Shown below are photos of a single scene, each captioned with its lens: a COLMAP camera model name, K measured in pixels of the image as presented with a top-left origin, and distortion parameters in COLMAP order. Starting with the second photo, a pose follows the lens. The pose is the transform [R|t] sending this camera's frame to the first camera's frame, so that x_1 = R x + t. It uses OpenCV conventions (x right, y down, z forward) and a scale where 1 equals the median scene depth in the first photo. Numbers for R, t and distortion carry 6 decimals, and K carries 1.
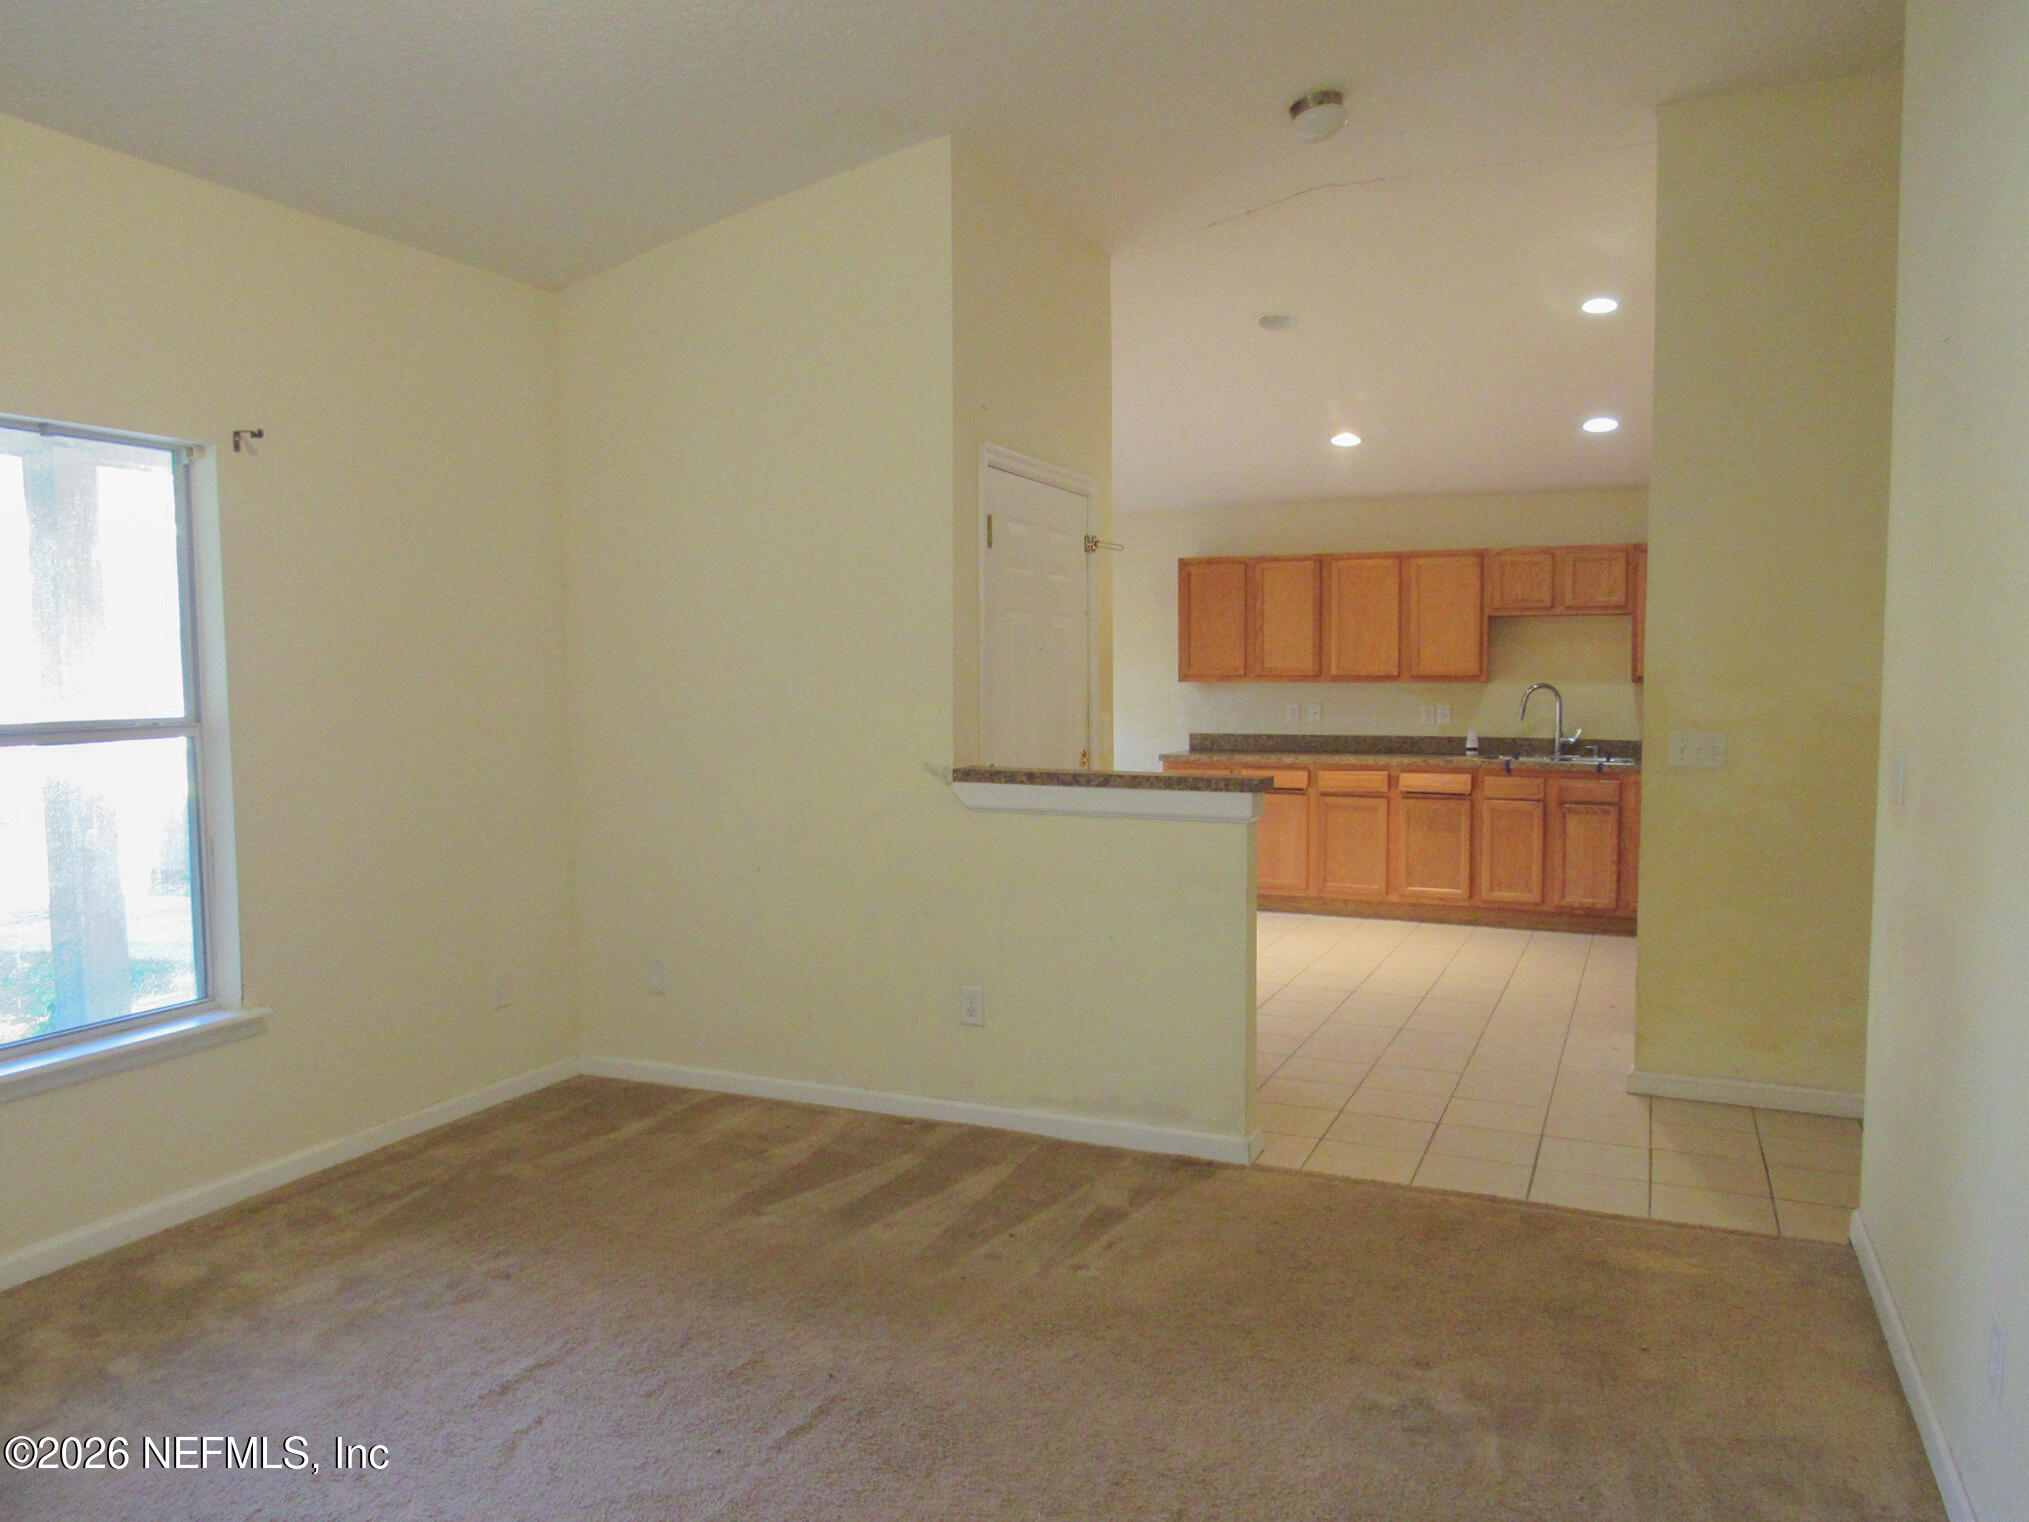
lens RADIAL K [[1472.8, 0, 1015.5], [0, 1472.8, 756.0], [0, 0, 1]] dist [-0.001034, -0.008270]
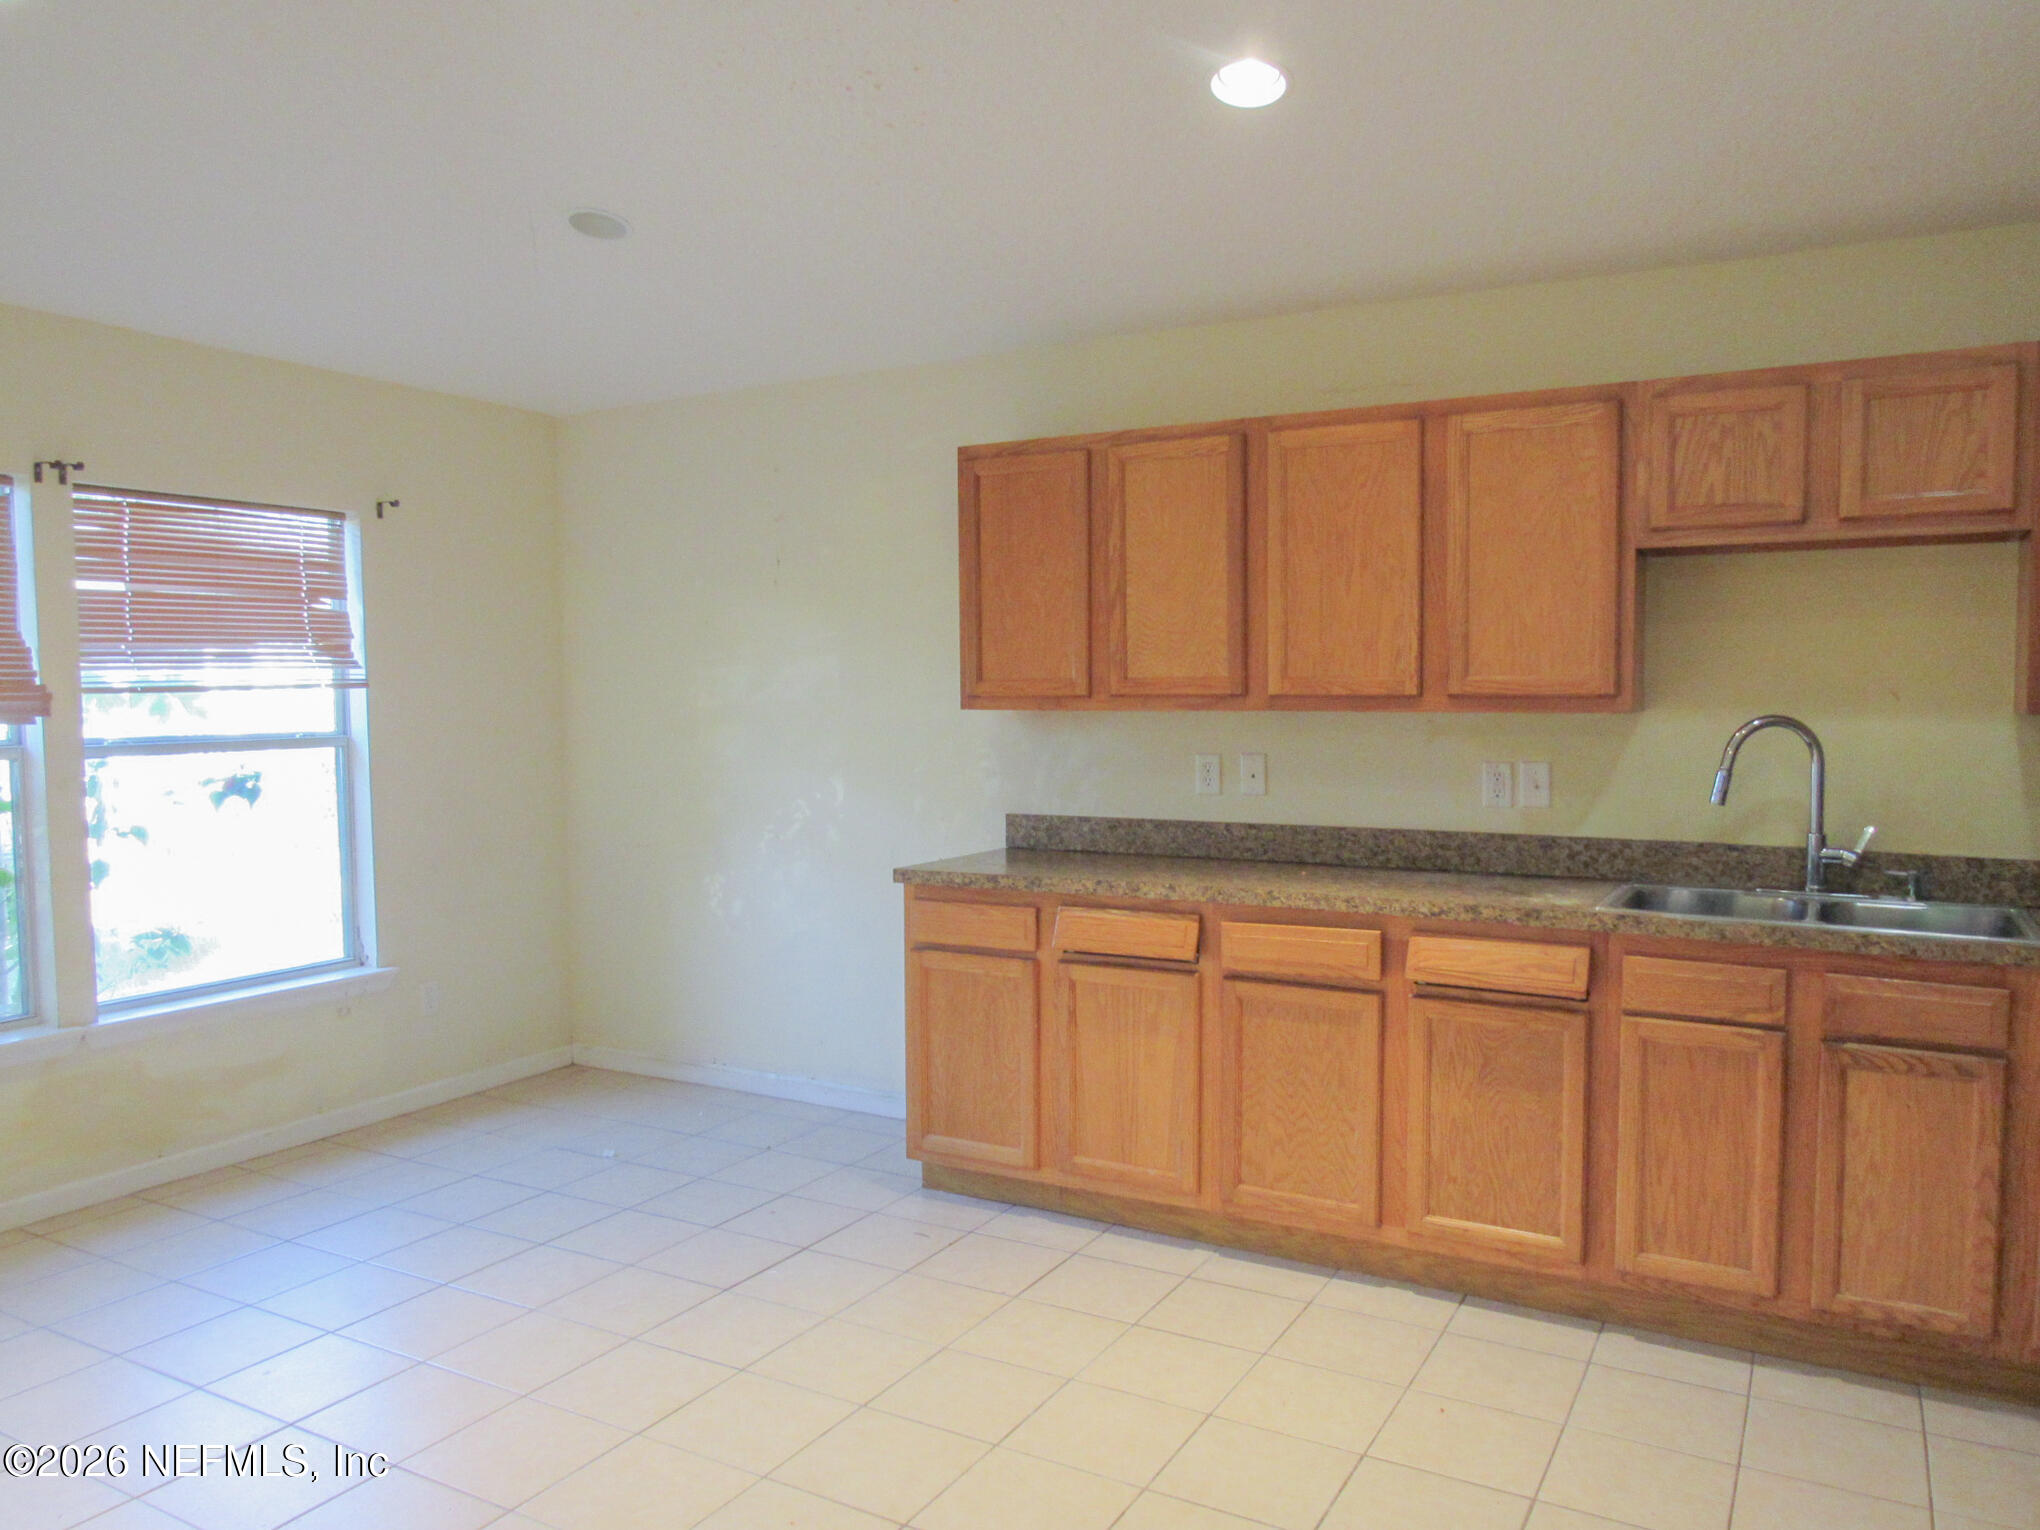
lens RADIAL K [[1480.8, 0, 1014.0], [0, 1480.8, 776.4], [0, 0, 1]] dist [-0.001034, -0.008270]
pose [[0.994907, 0.002060, -0.100776, 0.189971], [-0.001222, 0.999964, 0.008371, -0.035341], [0.100790, -0.008206, 0.994874, 0.571522]]
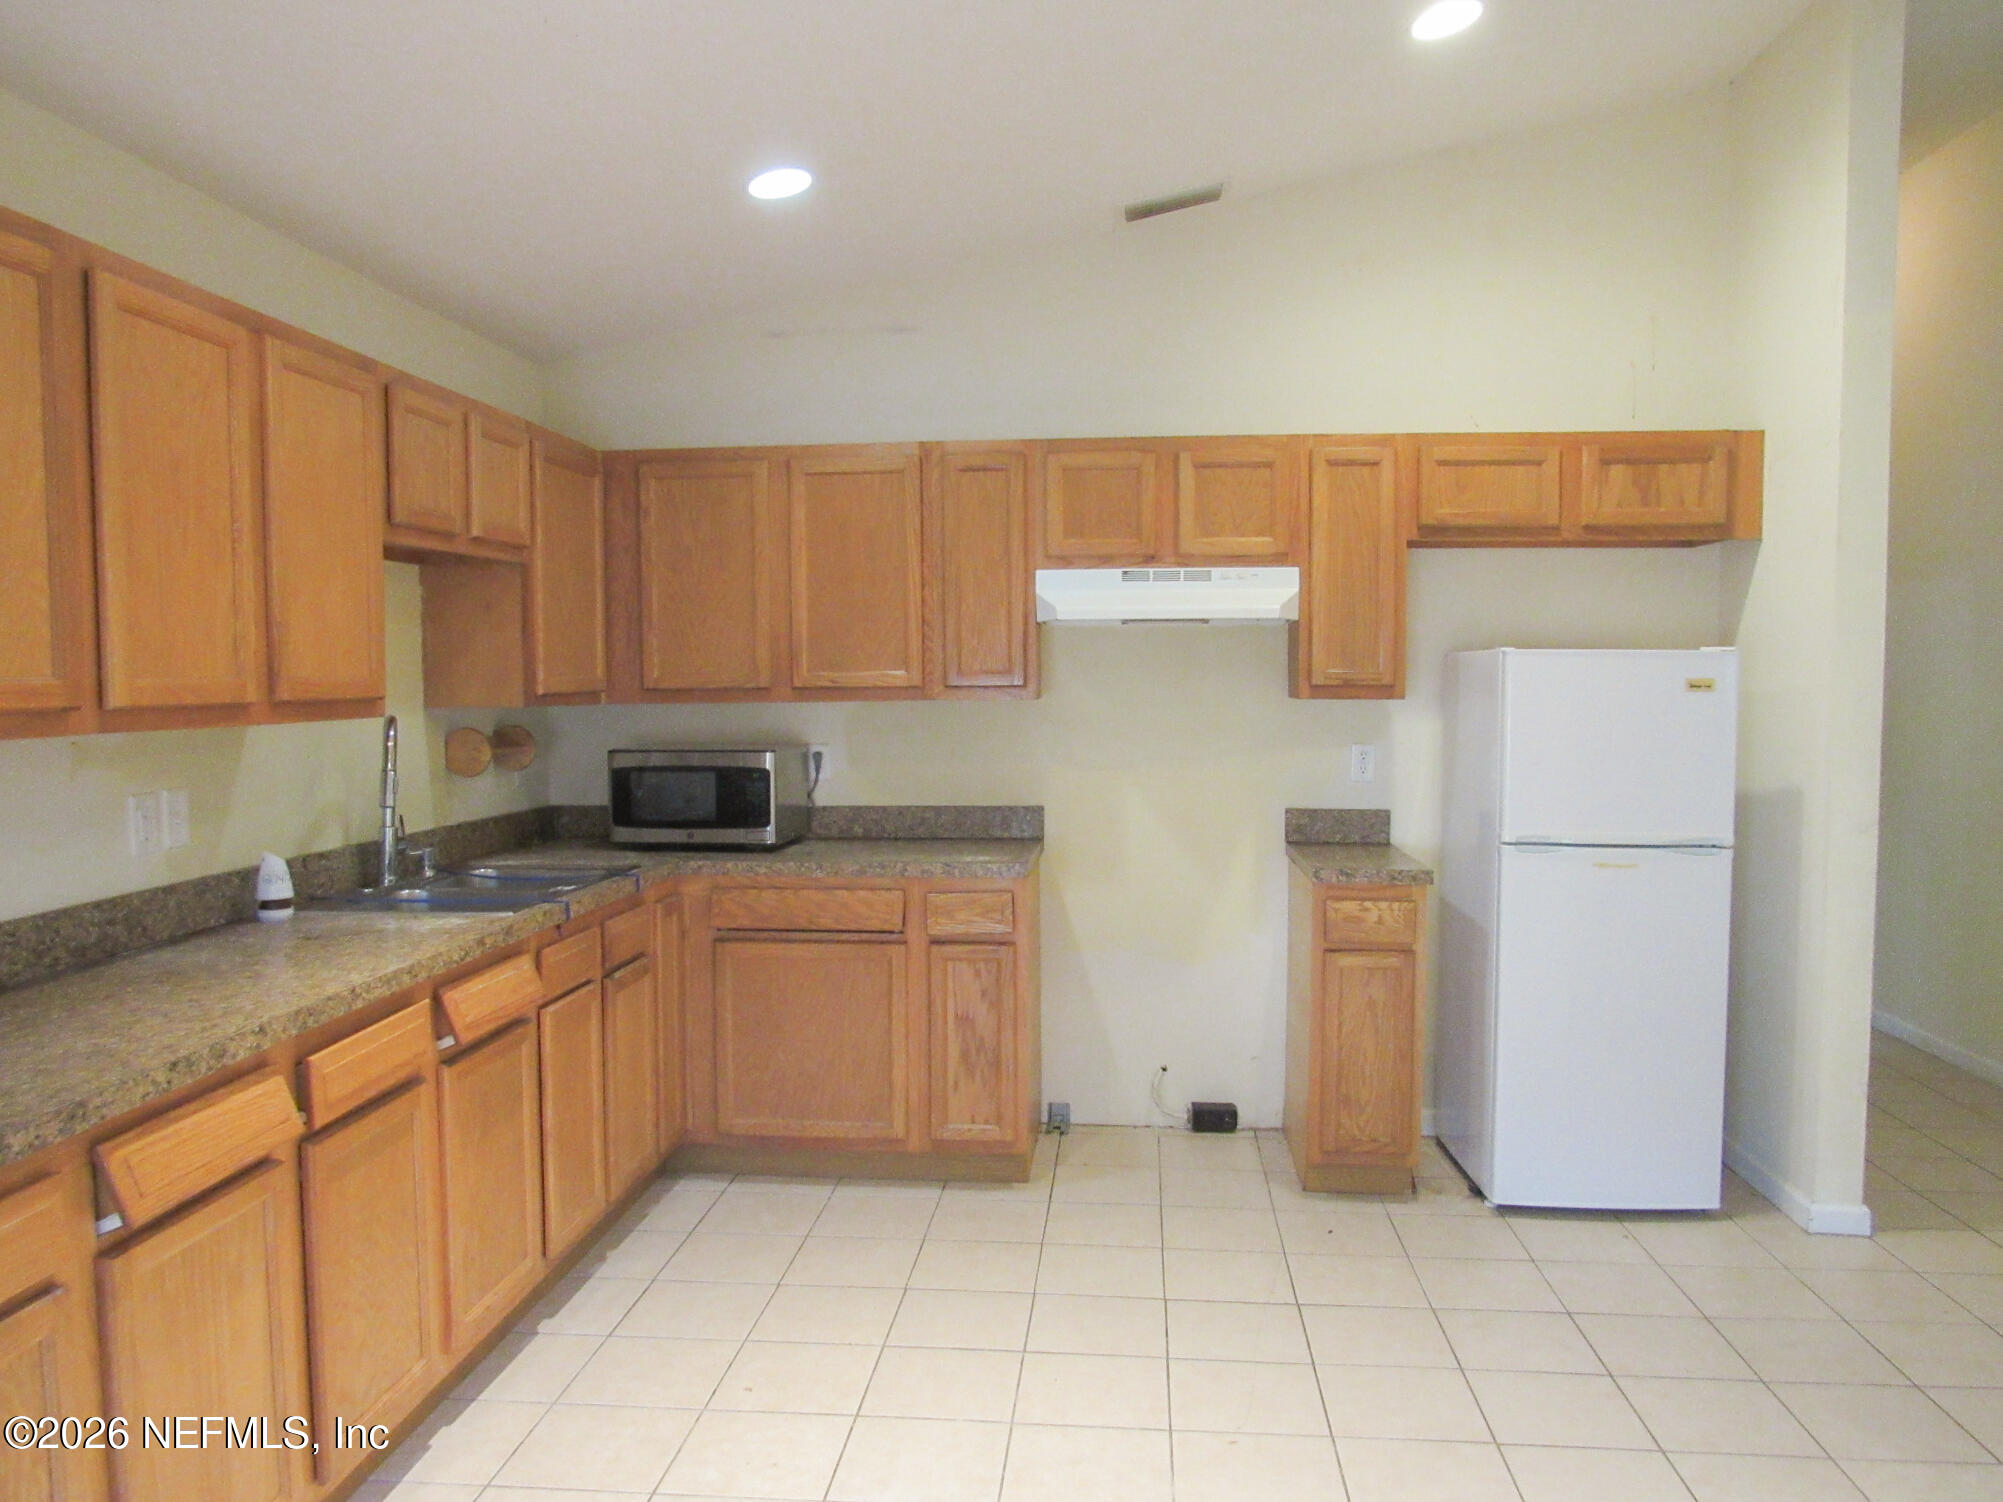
lens RADIAL K [[1453.9, 0, 994.2], [0, 1453.9, 750.0], [0, 0, 1]] dist [-0.001034, -0.008270]
pose [[-0.300680, -0.050375, 0.952394, -0.087205], [0.063195, 0.995357, 0.072599, -0.058294], [-0.951629, 0.082016, -0.296100, 0.959794]]
